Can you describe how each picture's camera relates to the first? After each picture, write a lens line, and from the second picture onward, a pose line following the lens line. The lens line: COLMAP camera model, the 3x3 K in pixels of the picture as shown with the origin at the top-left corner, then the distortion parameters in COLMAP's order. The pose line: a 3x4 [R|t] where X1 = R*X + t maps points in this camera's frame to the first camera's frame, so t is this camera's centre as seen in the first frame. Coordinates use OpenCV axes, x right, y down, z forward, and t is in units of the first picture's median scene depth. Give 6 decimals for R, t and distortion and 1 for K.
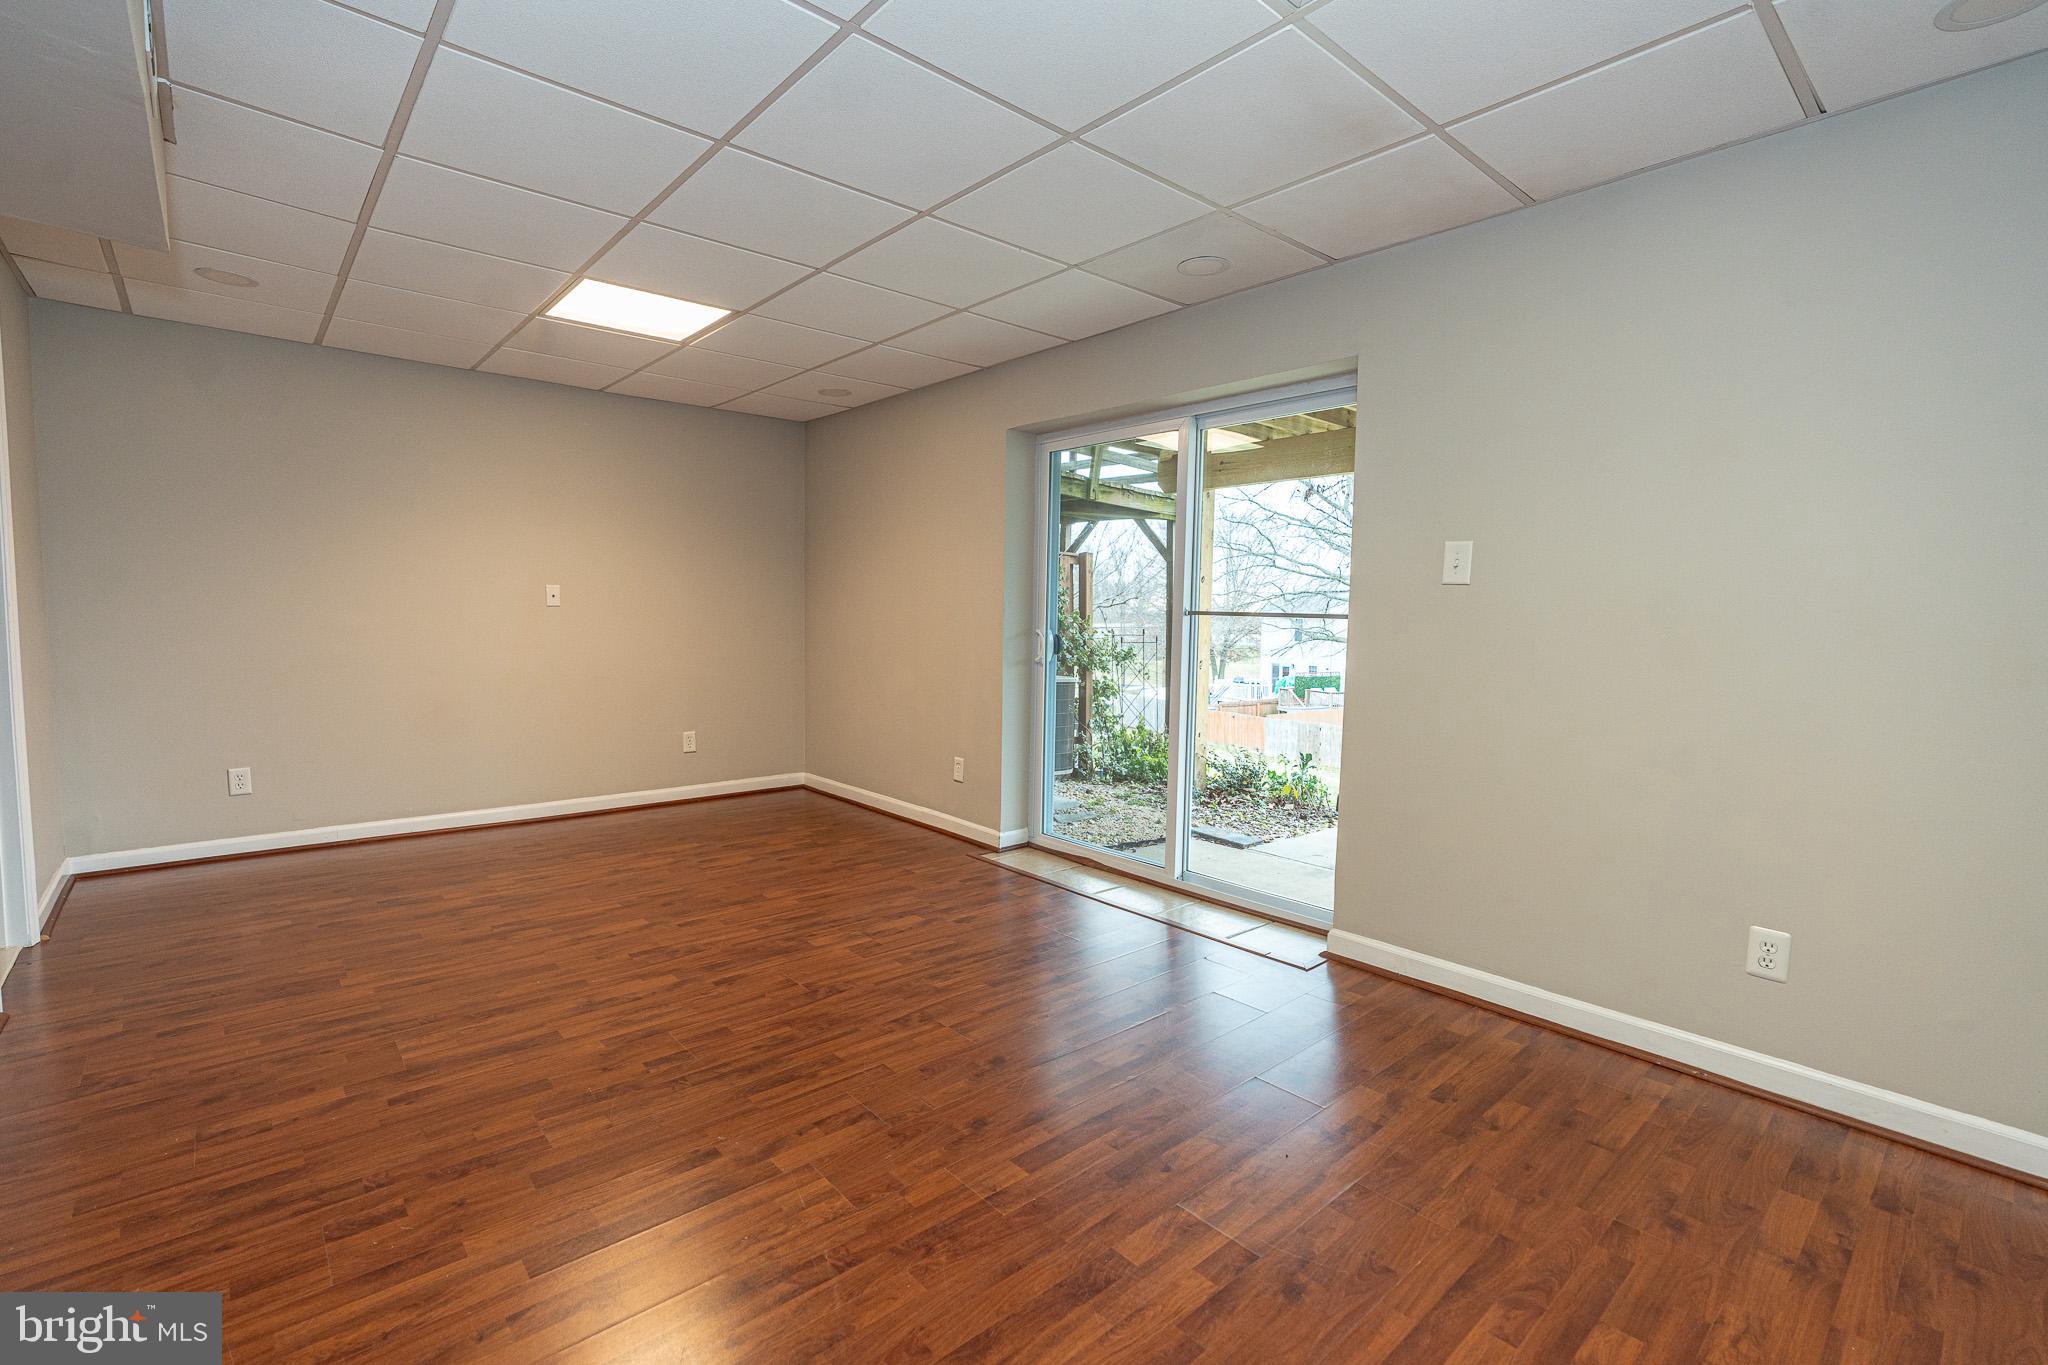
lens RADIAL K [[930.7, 0, 1031.4], [0, 930.7, 676.9], [0, 0, 1]] dist [0.000278, 0.000789]
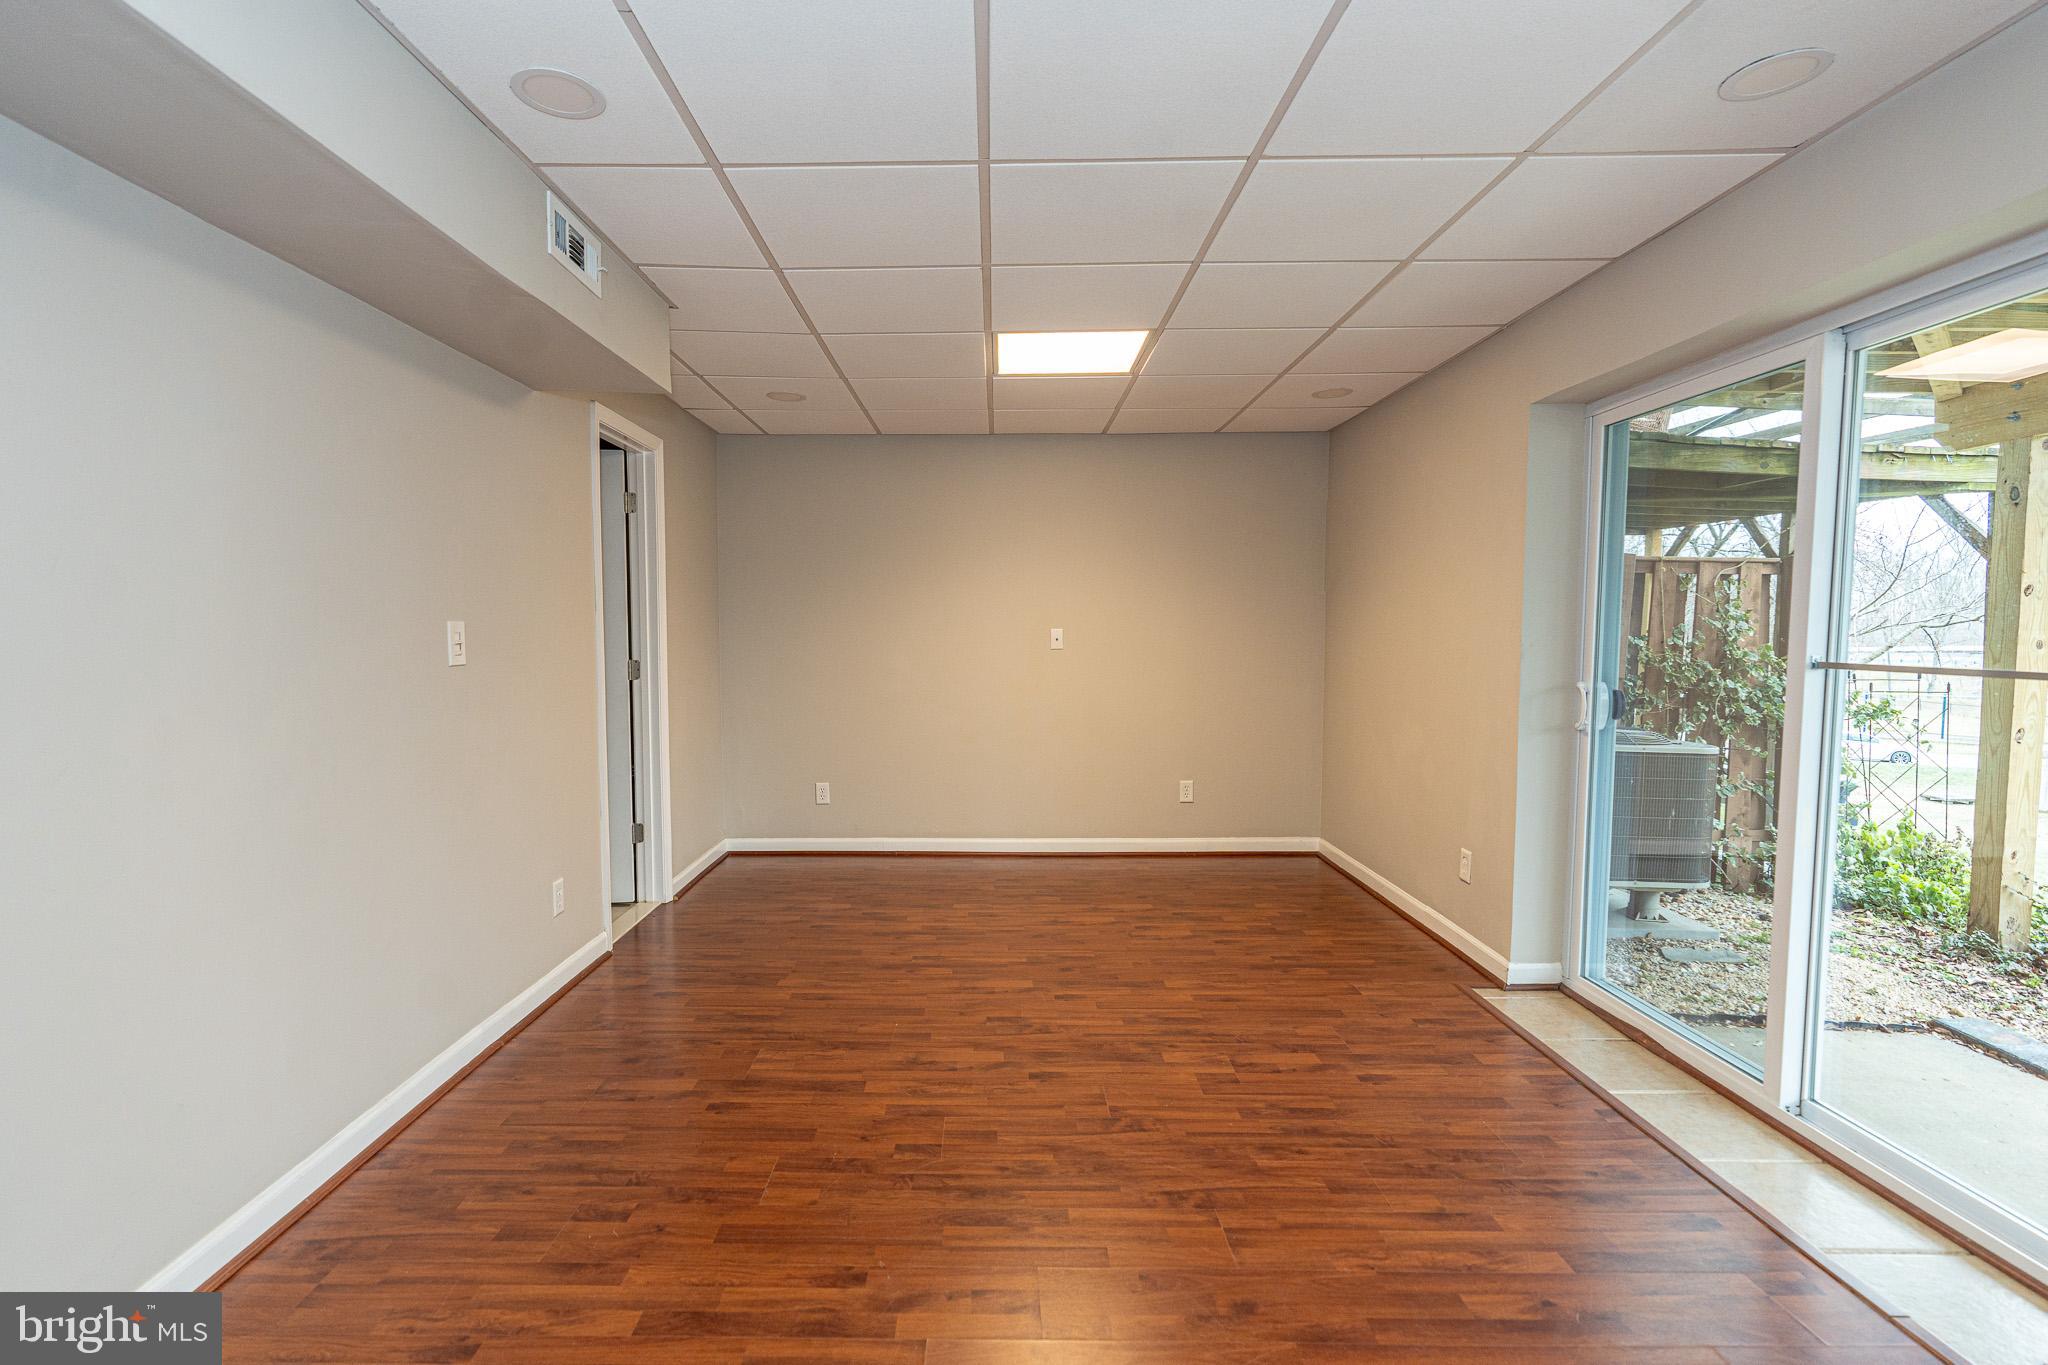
lens RADIAL K [[967.0, 0, 1066.0], [0, 967.0, 683.1], [0, 0, 1]] dist [-0.004500, 0.000617]
pose [[0.736770, 0.025823, -0.675650, 0.263655], [-0.033040, 0.999452, 0.002169, -0.049695], [0.675335, 0.020725, 0.737220, 0.259178]]
